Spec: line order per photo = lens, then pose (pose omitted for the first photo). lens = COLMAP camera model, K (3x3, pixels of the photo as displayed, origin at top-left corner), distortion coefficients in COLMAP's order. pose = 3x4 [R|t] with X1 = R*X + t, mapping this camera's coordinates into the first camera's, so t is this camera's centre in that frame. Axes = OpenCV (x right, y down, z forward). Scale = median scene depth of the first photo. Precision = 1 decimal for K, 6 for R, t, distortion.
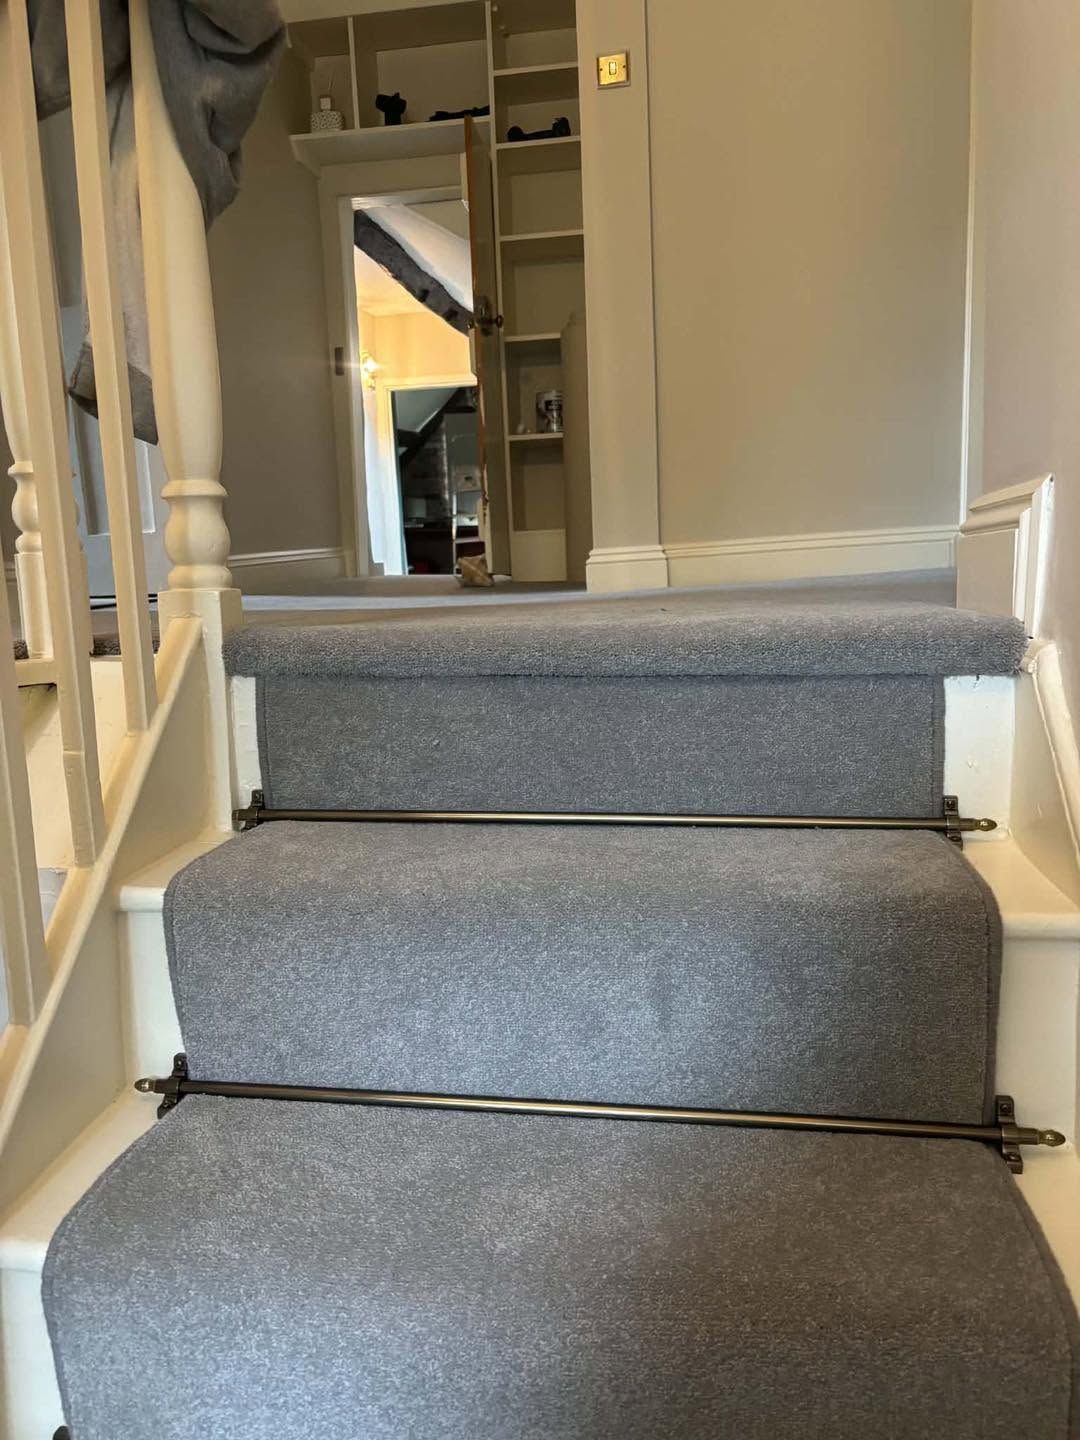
lens RADIAL K [[1109.9, 0, 538.8], [0, 1109.9, 731.0], [0, 0, 1]] dist [0.042861, -0.007342]
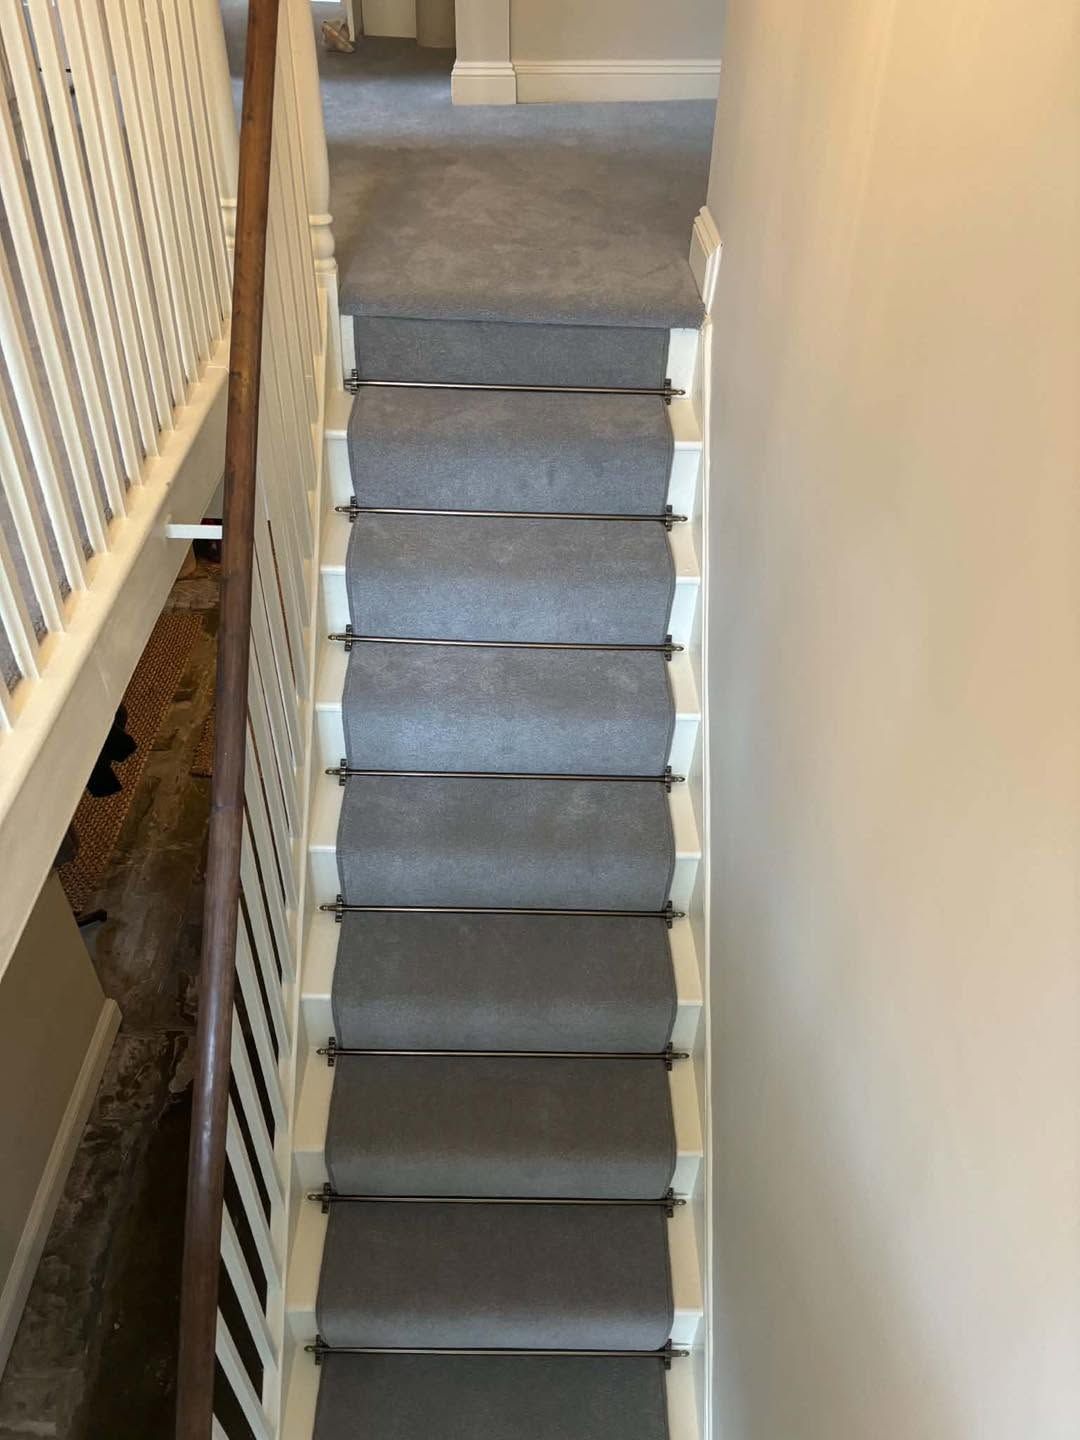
lens RADIAL K [[1109.9, 0, 539.9], [0, 1109.9, 724.6], [0, 0, 1]] dist [0.042861, -0.007342]
pose [[0.982959, -0.063066, 0.172668, -0.366205], [-0.036349, 0.854079, 0.518872, -0.558601], [-0.180195, -0.516306, 0.837232, -1.360048]]
